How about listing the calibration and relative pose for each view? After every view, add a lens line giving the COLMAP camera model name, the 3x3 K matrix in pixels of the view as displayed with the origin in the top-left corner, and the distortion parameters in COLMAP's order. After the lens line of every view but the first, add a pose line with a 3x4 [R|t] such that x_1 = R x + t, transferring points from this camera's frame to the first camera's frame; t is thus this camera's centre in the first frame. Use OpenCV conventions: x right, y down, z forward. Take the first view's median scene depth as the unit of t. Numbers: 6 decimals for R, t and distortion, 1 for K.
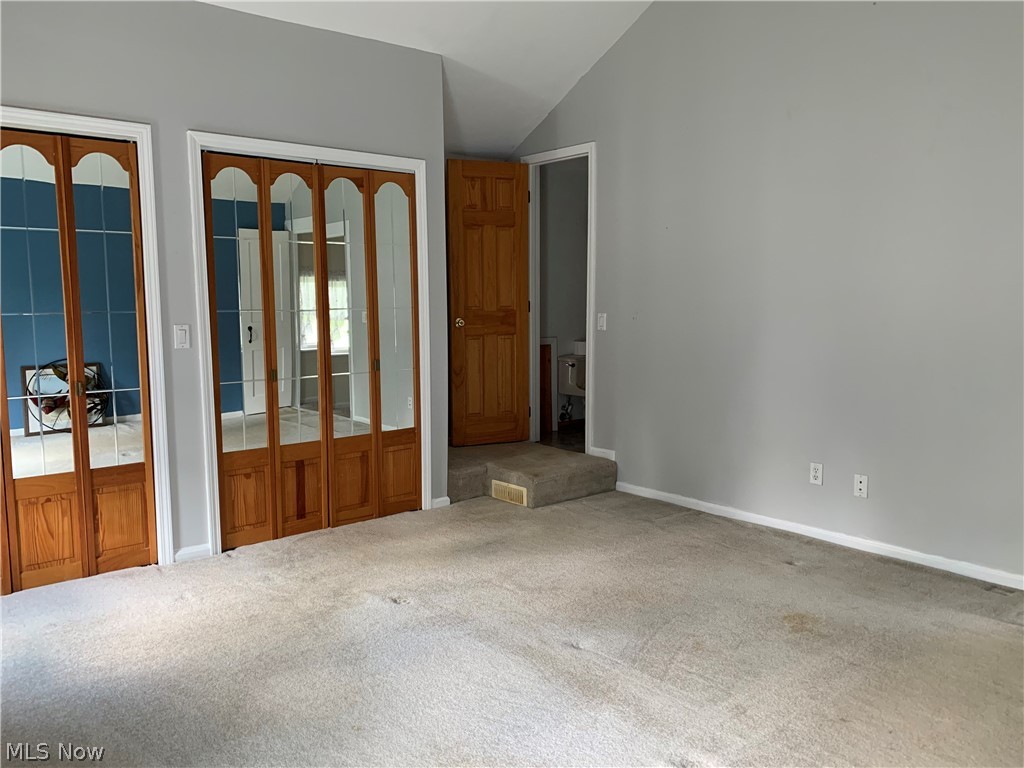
lens RADIAL K [[737.5, 0, 509.4], [0, 737.5, 383.3], [0, 0, 1]] dist [-0.010169, -0.004871]
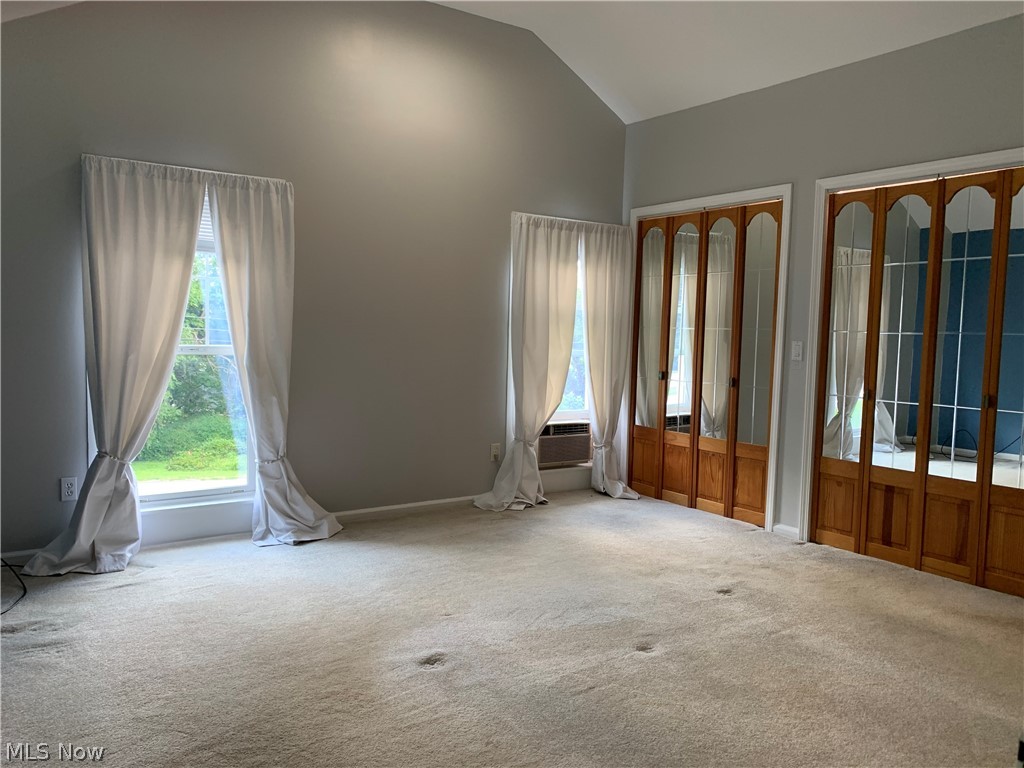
lens RADIAL K [[775.4, 0, 509.8], [0, 775.4, 384.0], [0, 0, 1]] dist [0.063542, -0.089744]
pose [[-0.077380, 0.079490, -0.993828, 0.819368], [-0.125677, 0.988088, 0.088816, -0.061150], [0.989049, 0.131773, -0.066468, 0.579878]]
